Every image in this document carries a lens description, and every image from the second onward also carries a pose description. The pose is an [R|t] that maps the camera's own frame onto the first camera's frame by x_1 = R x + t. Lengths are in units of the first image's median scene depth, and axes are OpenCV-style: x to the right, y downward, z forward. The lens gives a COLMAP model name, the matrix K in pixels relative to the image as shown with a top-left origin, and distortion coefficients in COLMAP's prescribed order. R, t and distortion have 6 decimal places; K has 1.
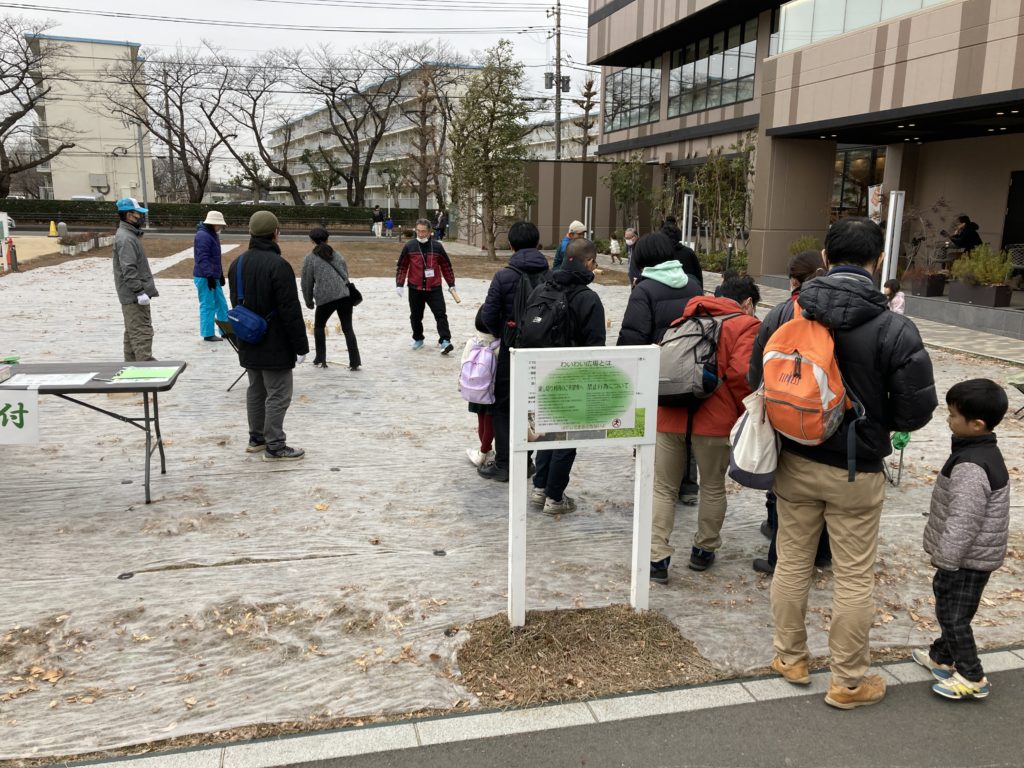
lens RADIAL K [[857.7, 0, 510.1], [0, 857.7, 391.6], [0, 0, 1]] dist [0.016653, 0.017980]
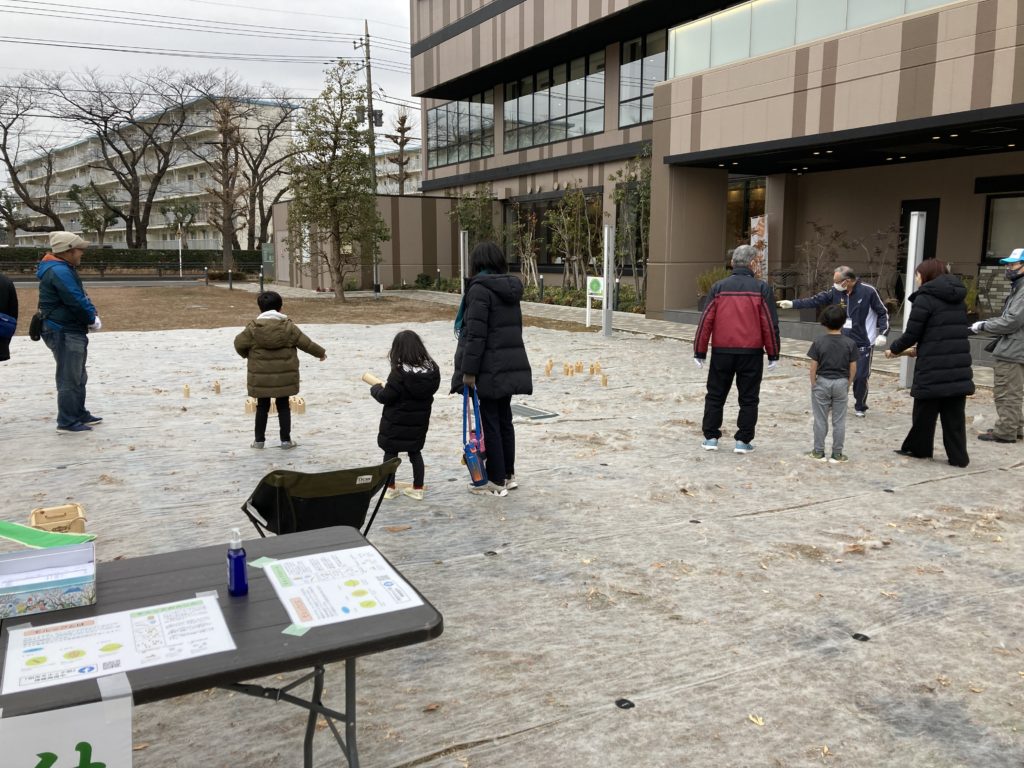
lens RADIAL K [[857.7, 0, 501.5], [0, 857.7, 380.4], [0, 0, 1]] dist [0.016653, 0.017980]
pose [[0.967288, -0.049920, 0.248719, -0.066270], [0.064970, 0.996496, -0.052671, -0.013416], [-0.245218, 0.067107, 0.967143, 0.085519]]
